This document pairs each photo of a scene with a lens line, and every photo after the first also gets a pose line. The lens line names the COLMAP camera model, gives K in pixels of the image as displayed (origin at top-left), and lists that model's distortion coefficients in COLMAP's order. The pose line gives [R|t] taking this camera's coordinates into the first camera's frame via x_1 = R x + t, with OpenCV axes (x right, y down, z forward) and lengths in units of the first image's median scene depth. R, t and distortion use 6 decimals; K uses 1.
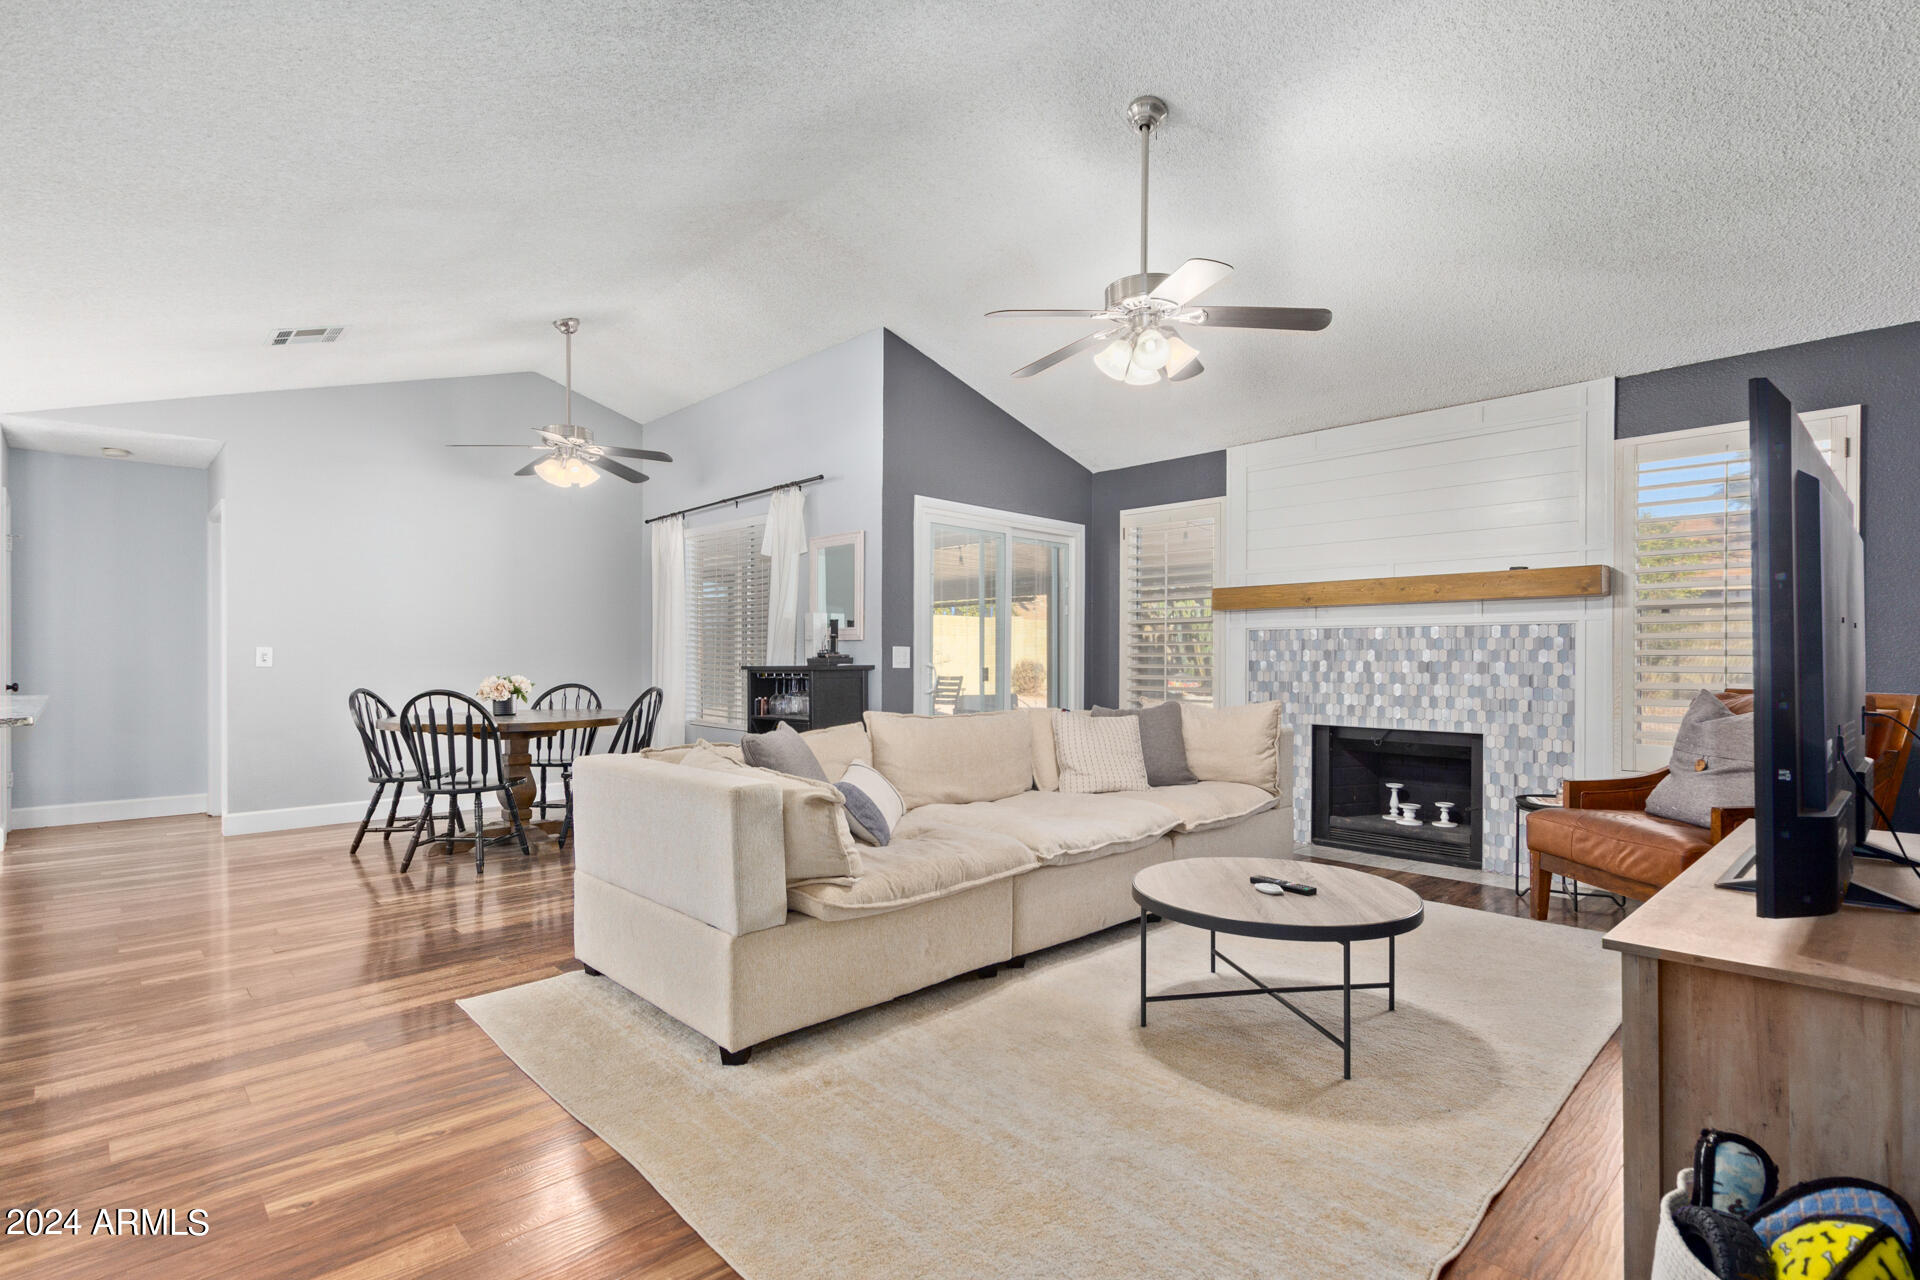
lens RADIAL K [[901.5, 0, 959.7], [0, 901.5, 653.9], [0, 0, 1]] dist [0.007641, -0.003080]
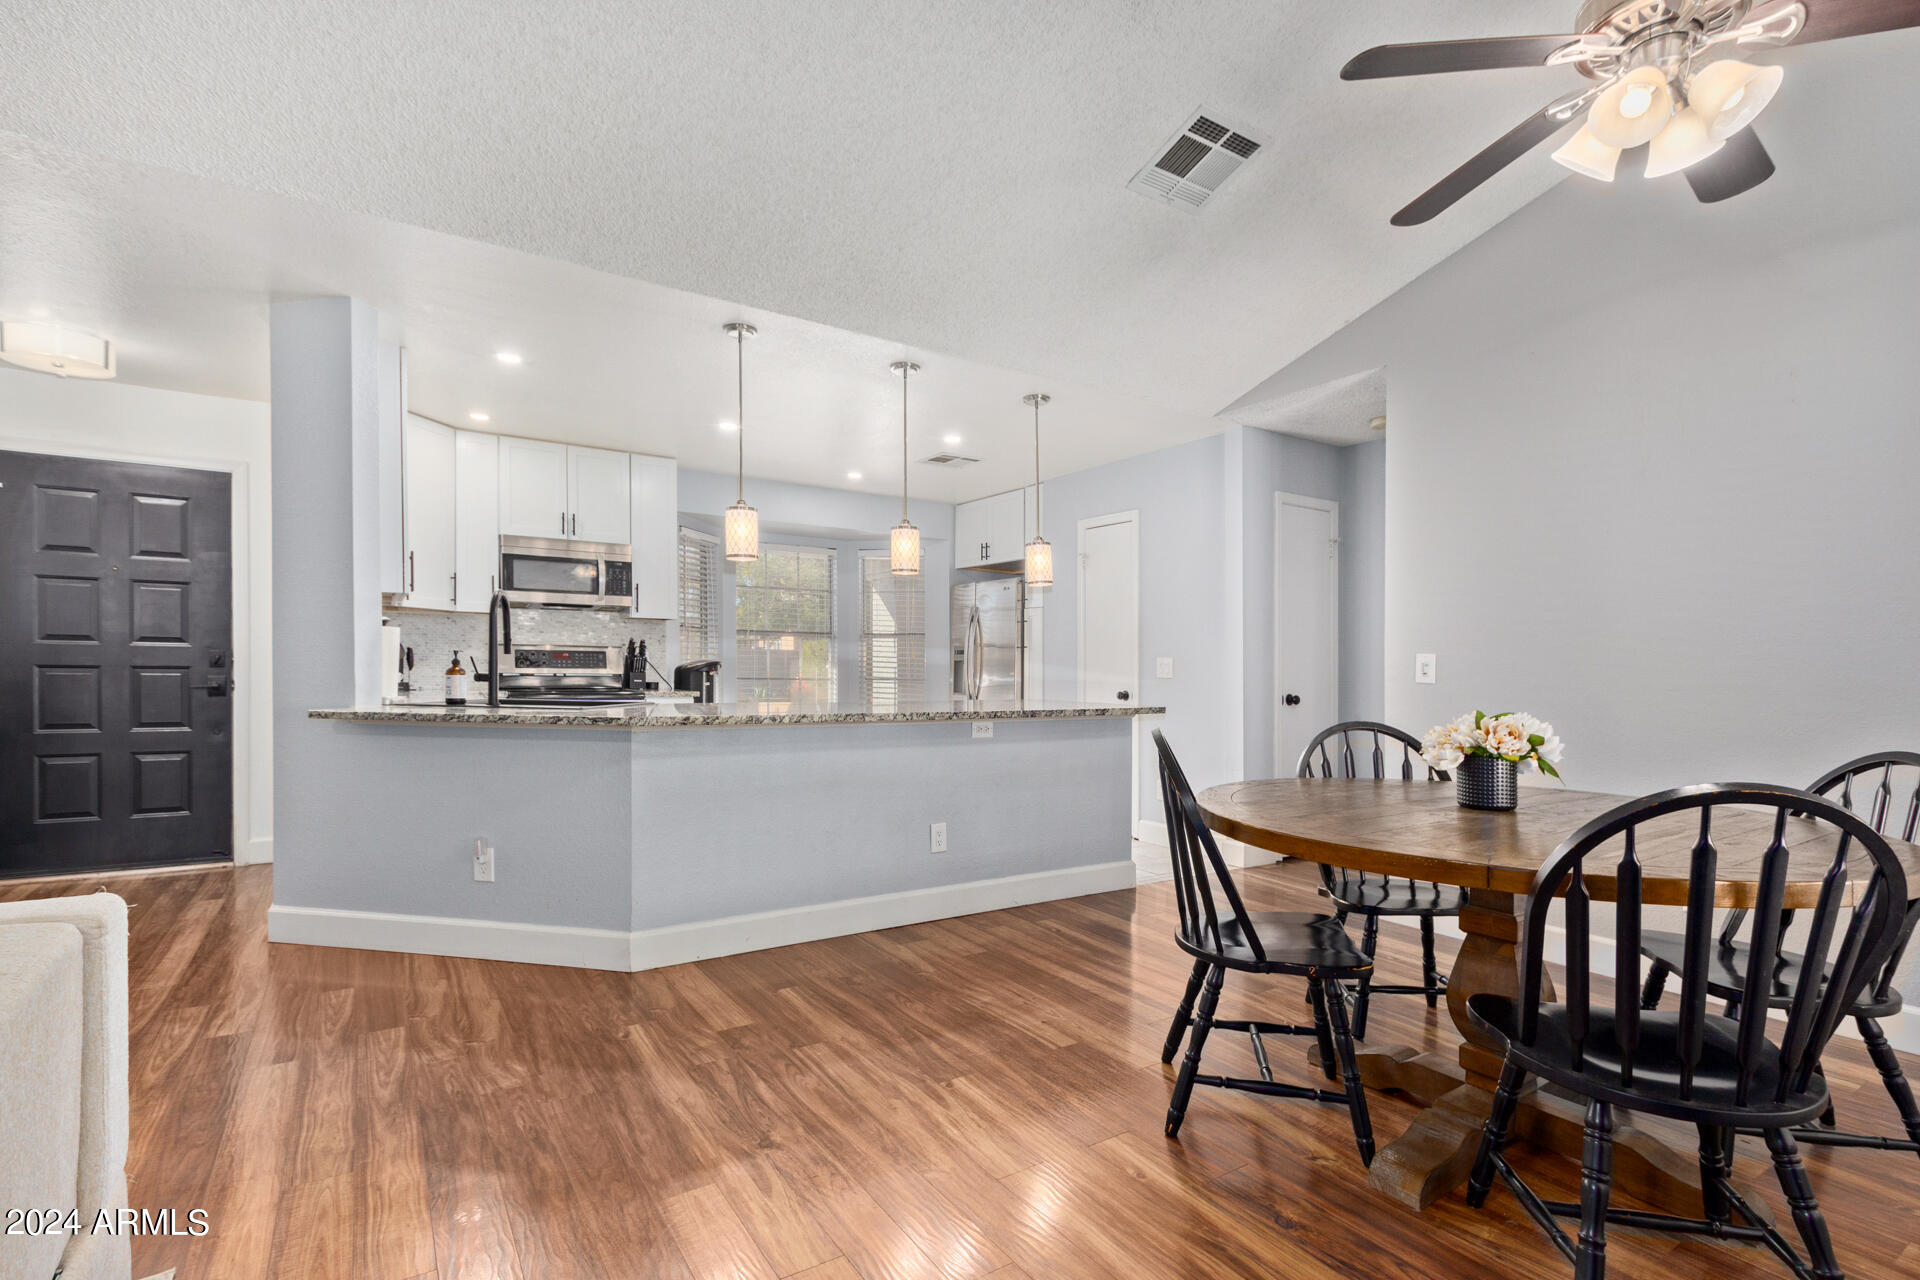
lens RADIAL K [[901.5, 0, 956.2], [0, 901.5, 651.0], [0, 0, 1]] dist [0.007641, -0.003080]
pose [[-0.188019, -0.019519, -0.981971, -0.050024], [-0.006341, 0.999806, -0.018659, 0.005702], [0.982145, 0.002718, -0.188107, 0.887811]]
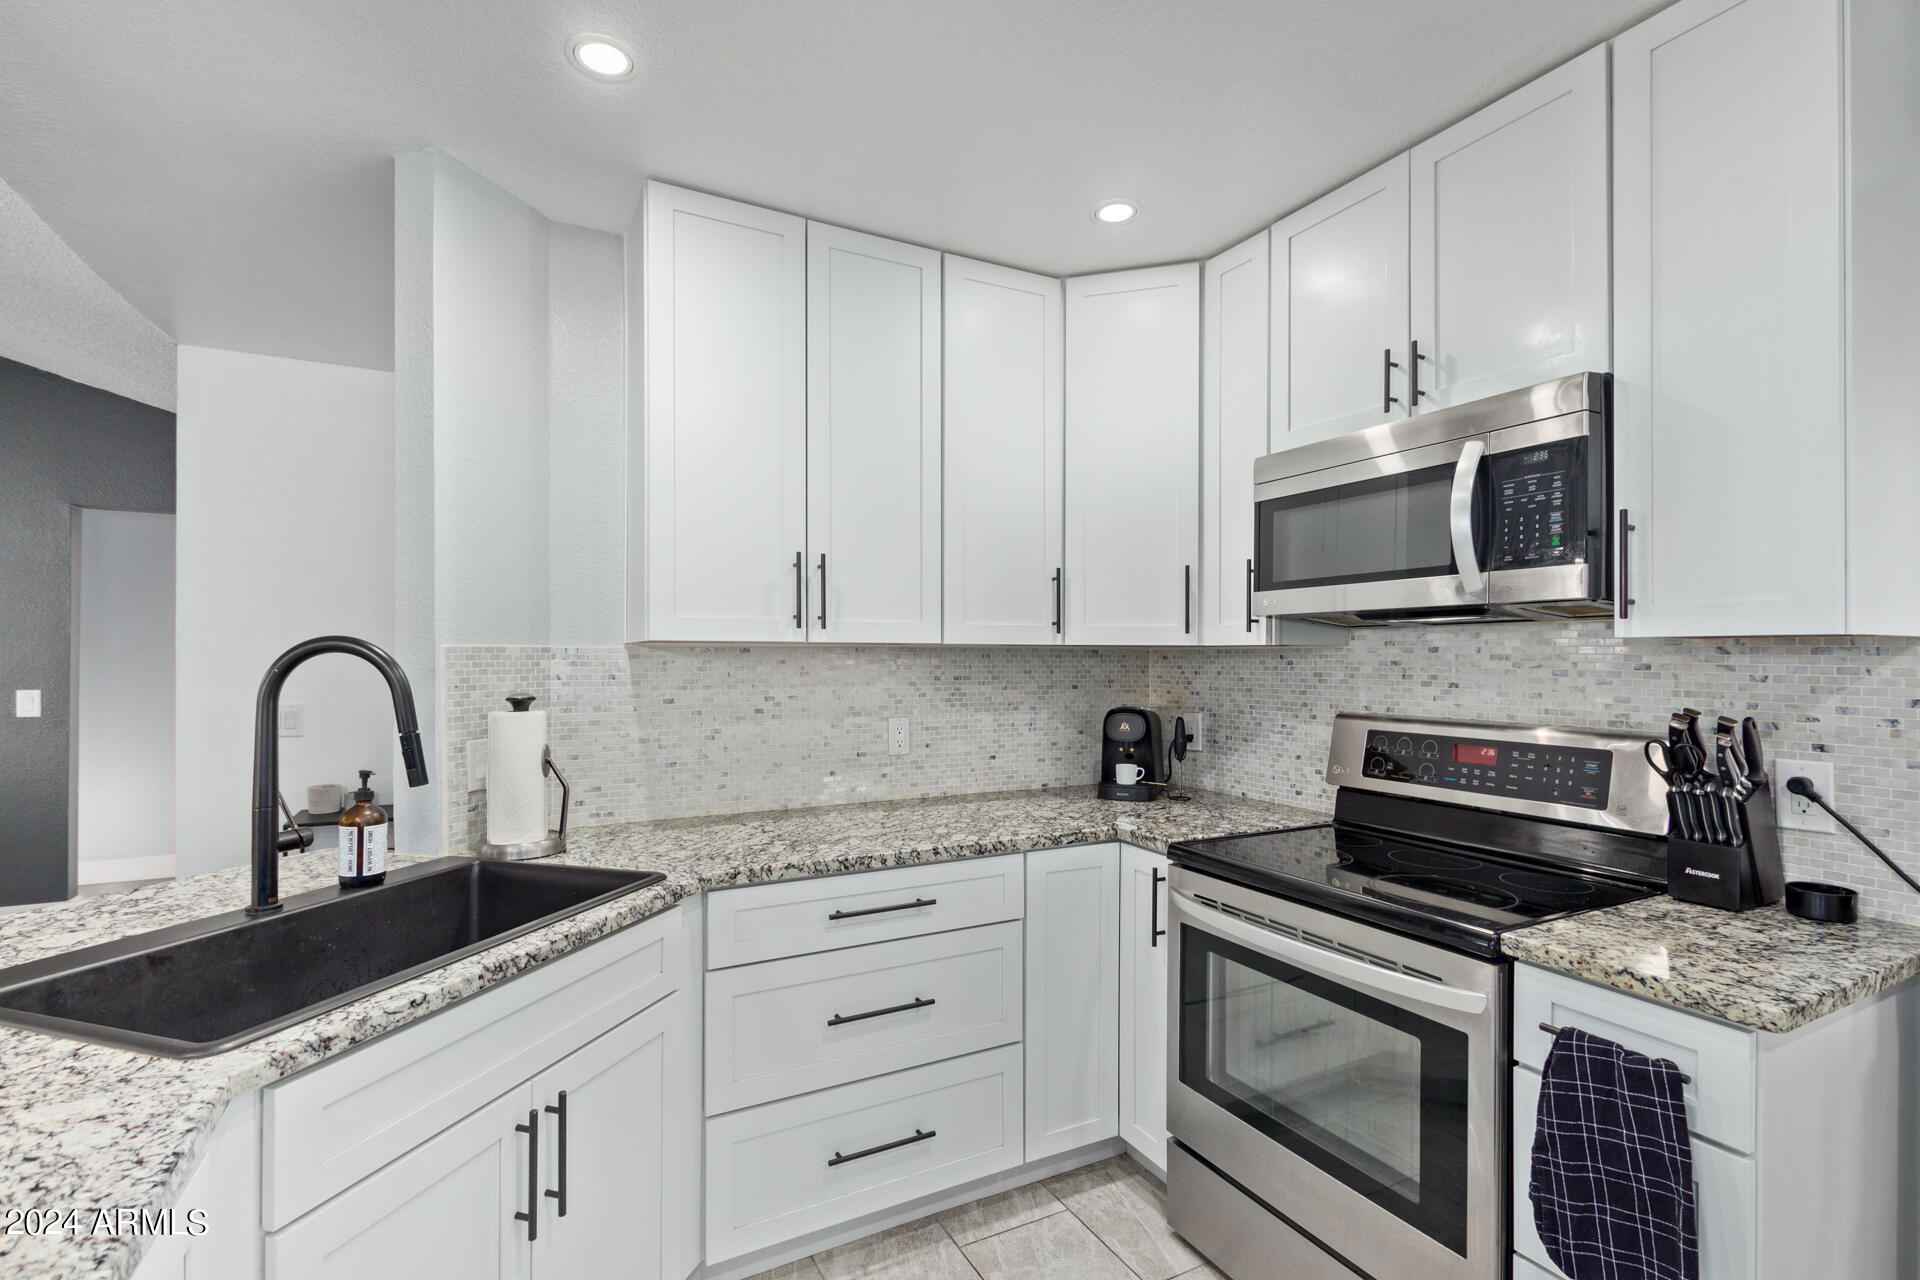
lens RADIAL K [[882.6, 0, 958.9], [0, 882.6, 653.2], [0, 0, 1]] dist [0.005639, -0.002160]
pose [[-0.960946, -0.001434, 0.276731, -0.967435], [-0.004645, 0.999929, -0.010949, -0.046113], [-0.276695, -0.011807, -0.960885, 0.627546]]
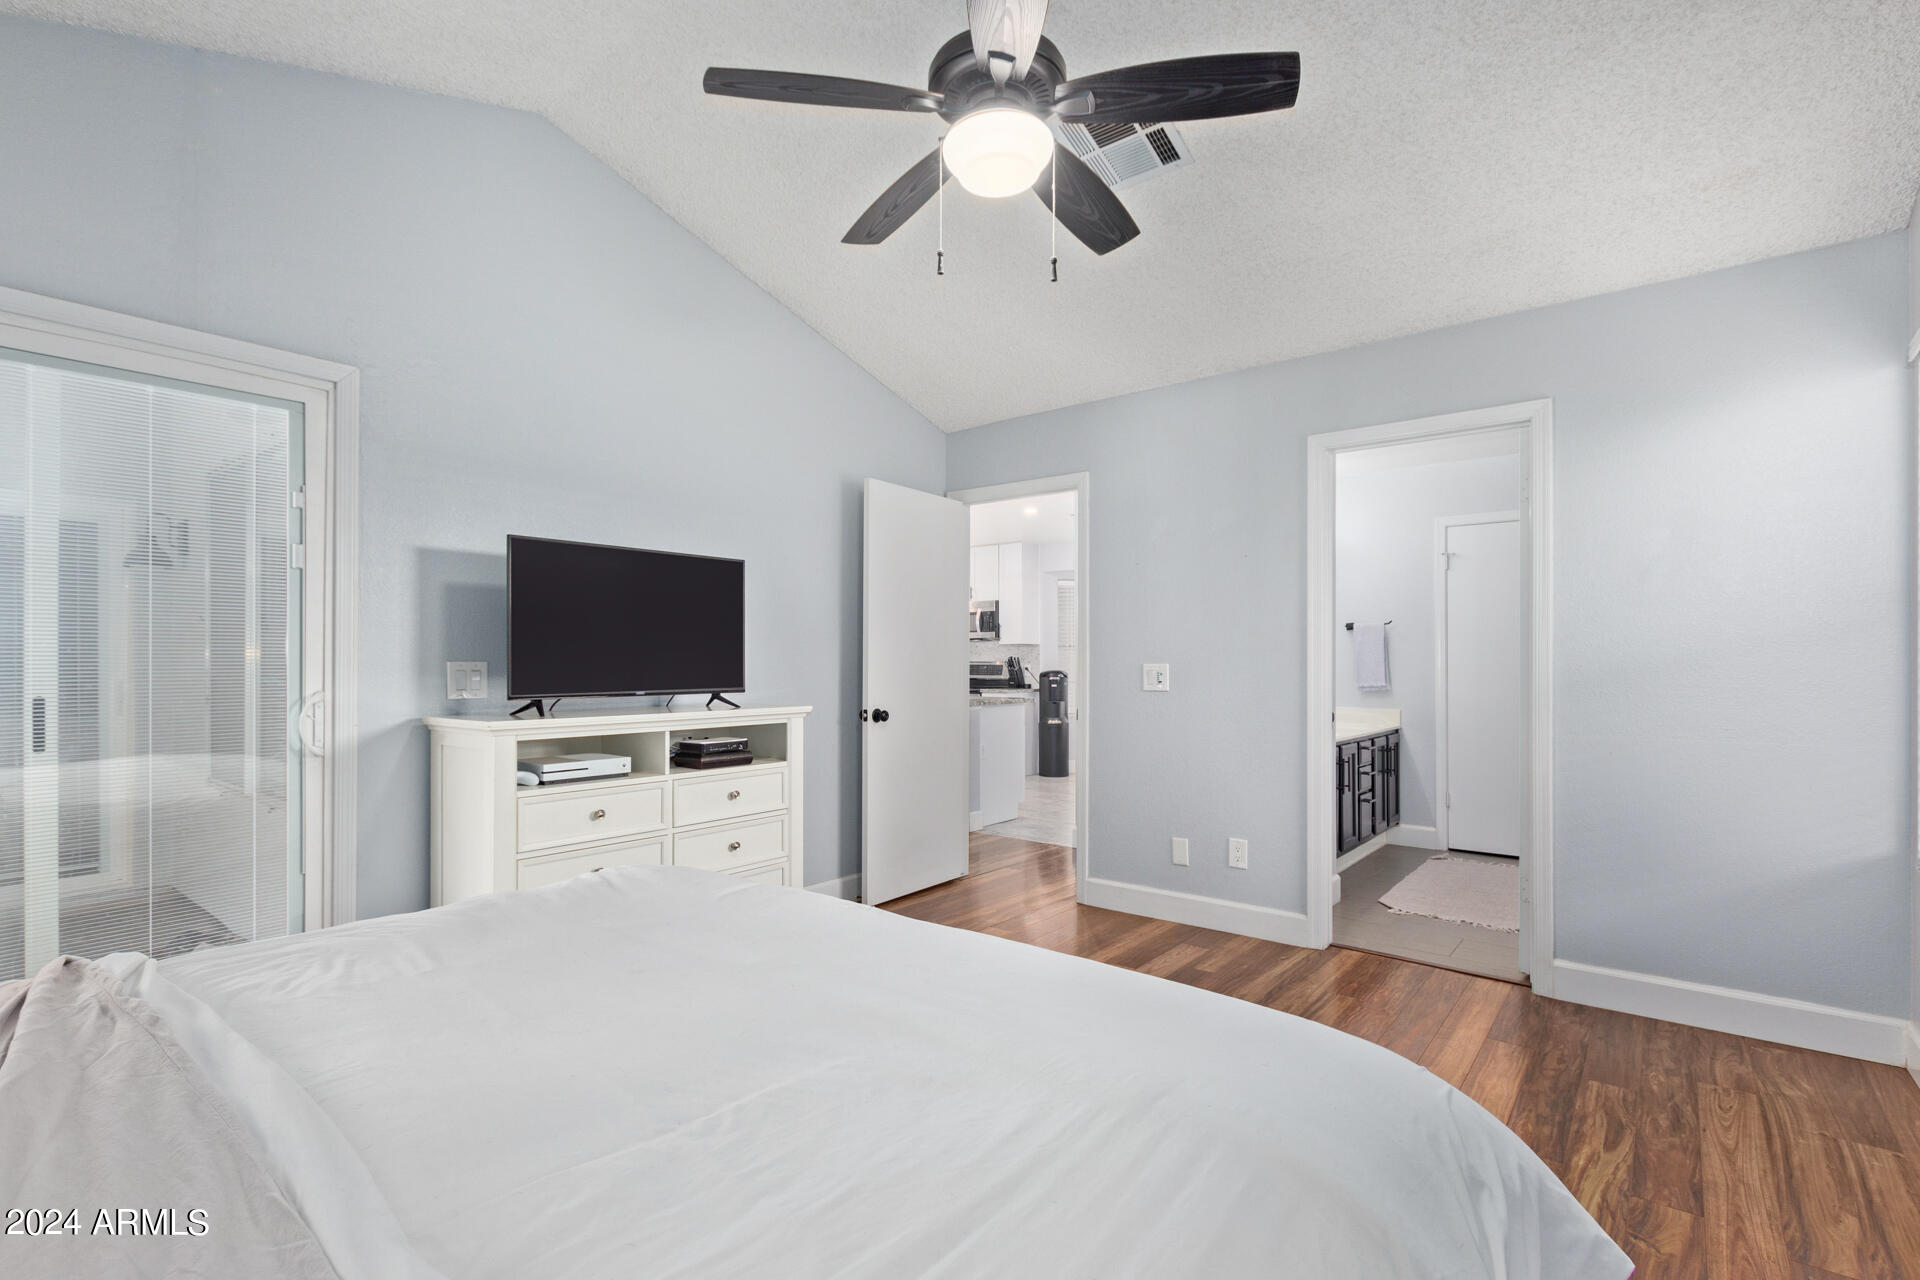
lens RADIAL K [[882.6, 0, 952.0], [0, 882.6, 659.3], [0, 0, 1]] dist [0.005639, -0.002160]
pose [[-0.992493, -0.004730, -0.122211, -0.775106], [-0.003400, 0.999933, -0.011091, -0.002781], [0.122256, -0.010592, -0.992442, 2.103381]]
